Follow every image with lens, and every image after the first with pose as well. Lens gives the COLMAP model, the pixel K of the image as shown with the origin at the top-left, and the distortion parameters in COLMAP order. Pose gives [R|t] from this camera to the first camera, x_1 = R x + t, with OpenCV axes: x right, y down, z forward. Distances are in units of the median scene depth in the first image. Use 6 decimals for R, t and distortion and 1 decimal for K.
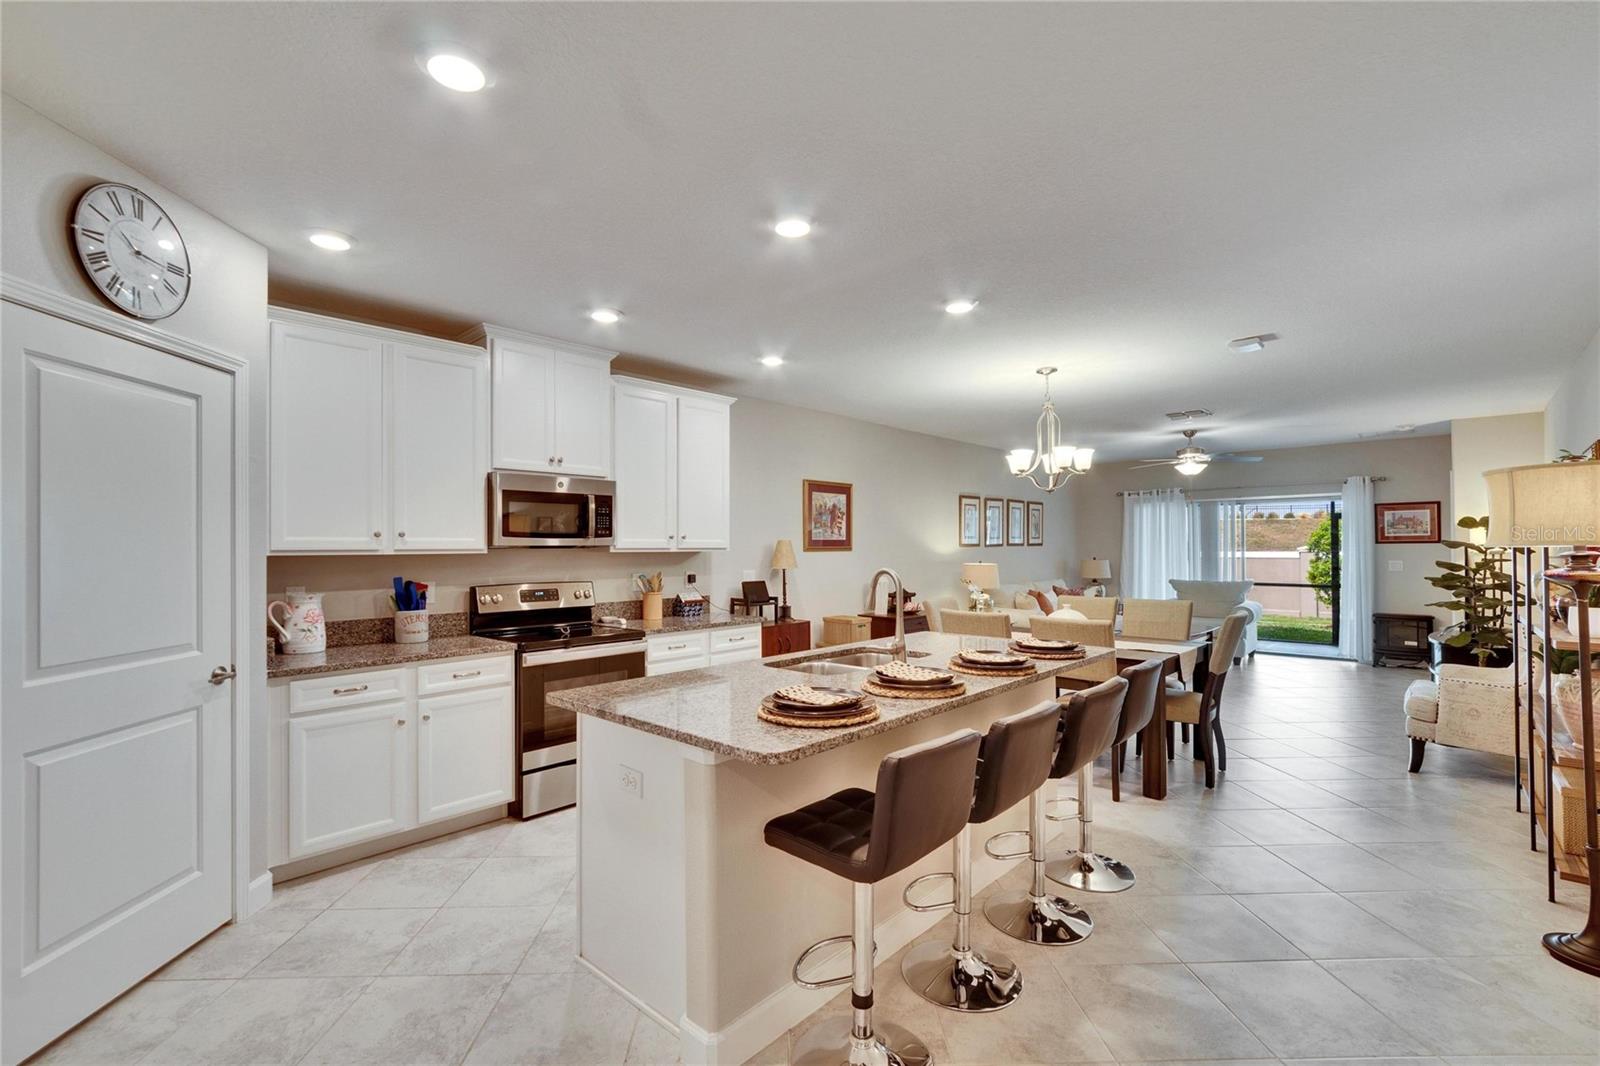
lens RADIAL K [[709.5, 0, 787.5], [0, 709.5, 543.1], [0, 0, 1]] dist [-0.009523, 0.002881]
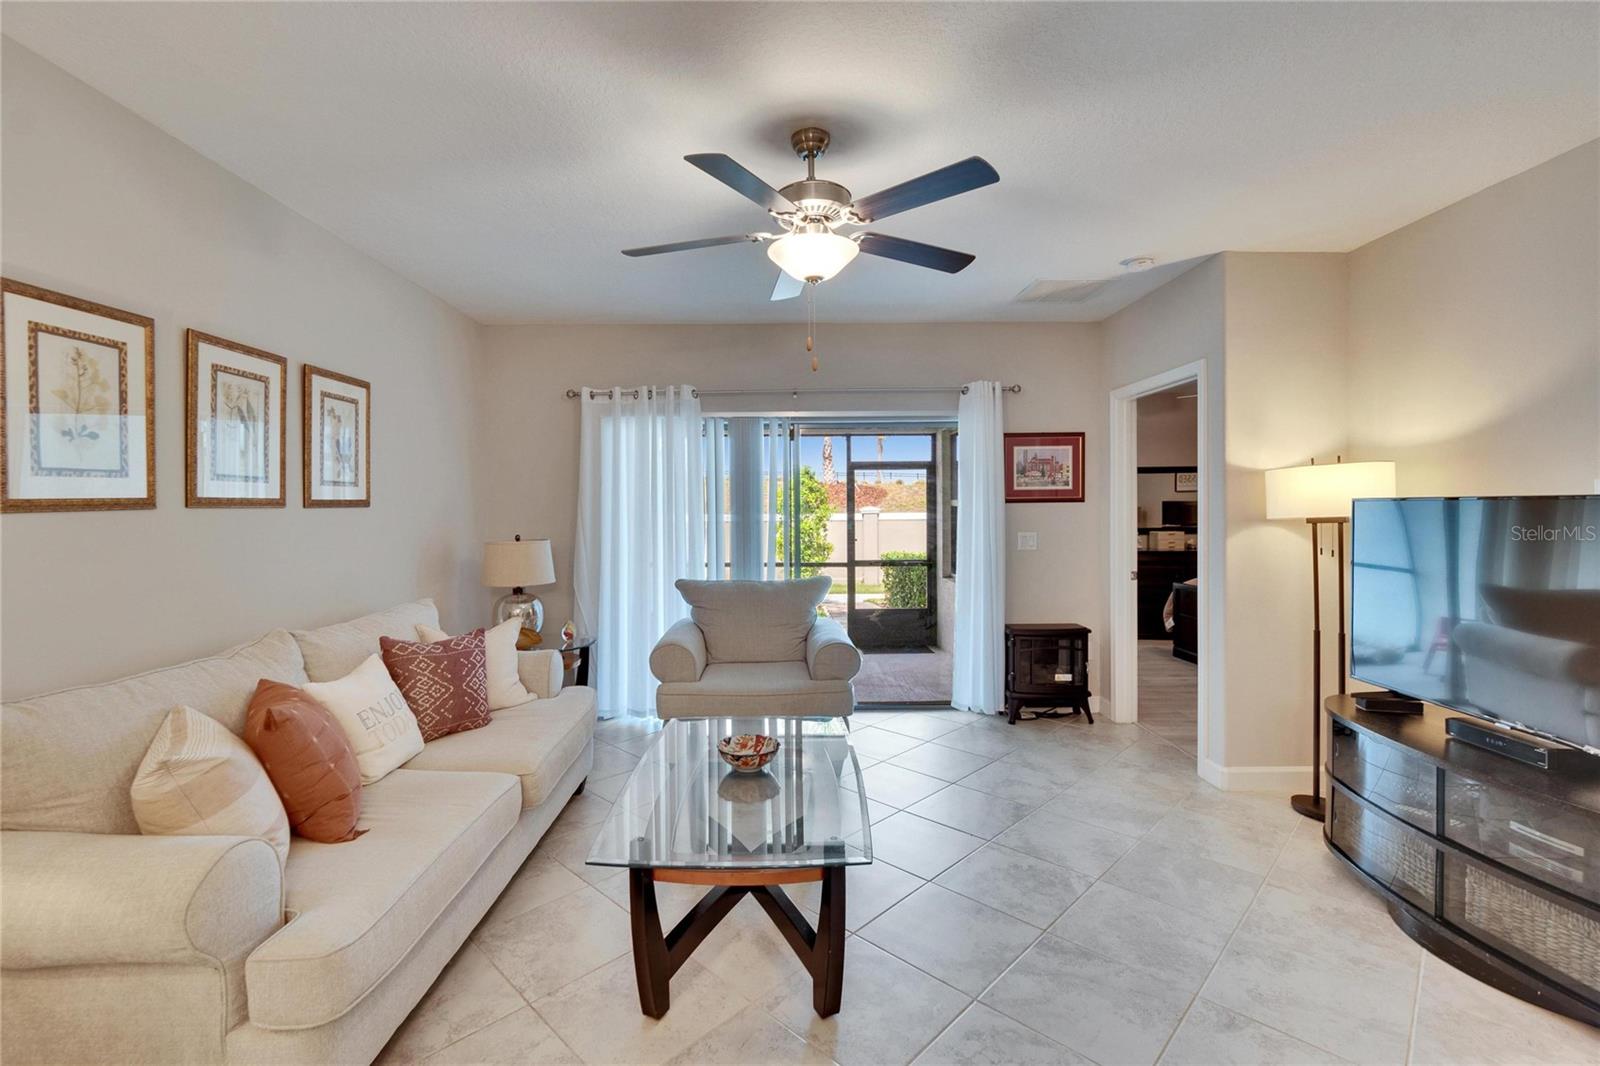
lens RADIAL K [[709.5, 0, 800.0], [0, 709.5, 517.6], [0, 0, 1]] dist [-0.009523, 0.002881]
pose [[0.710064, -0.010176, 0.704064, 0.520957], [-0.000574, 0.999887, 0.015029, 0.006986], [-0.704137, -0.011076, 0.709978, 1.182729]]
